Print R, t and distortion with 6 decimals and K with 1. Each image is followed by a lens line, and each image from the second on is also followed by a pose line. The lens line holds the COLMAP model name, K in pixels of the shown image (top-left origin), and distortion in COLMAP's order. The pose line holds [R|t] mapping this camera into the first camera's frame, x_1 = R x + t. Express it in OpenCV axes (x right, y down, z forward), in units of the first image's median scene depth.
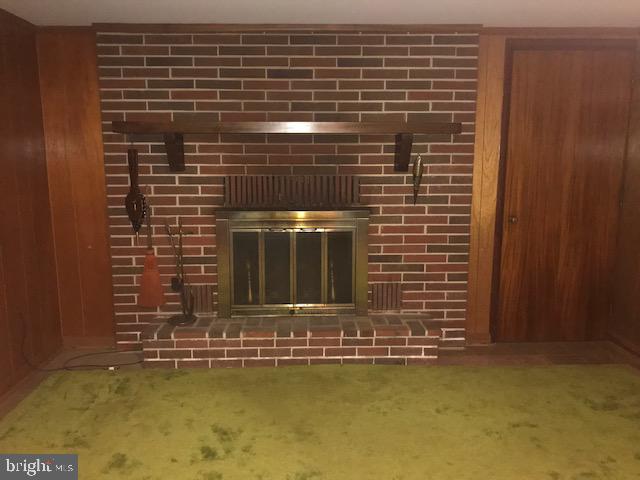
lens RADIAL K [[529.9, 0, 322.6], [0, 529.9, 240.6], [0, 0, 1]] dist [0.039409, -0.041222]
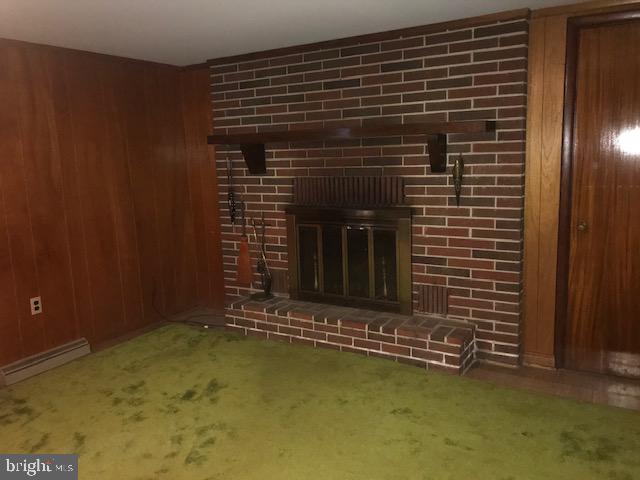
lens RADIAL K [[529.9, 0, 321.8], [0, 529.9, 239.1], [0, 0, 1]] dist [0.039409, -0.041222]
pose [[0.841475, 0.060471, -0.536902, 0.497827], [-0.059307, 0.998050, 0.019461, -0.013546], [0.537032, 0.015466, 0.843420, 0.058683]]
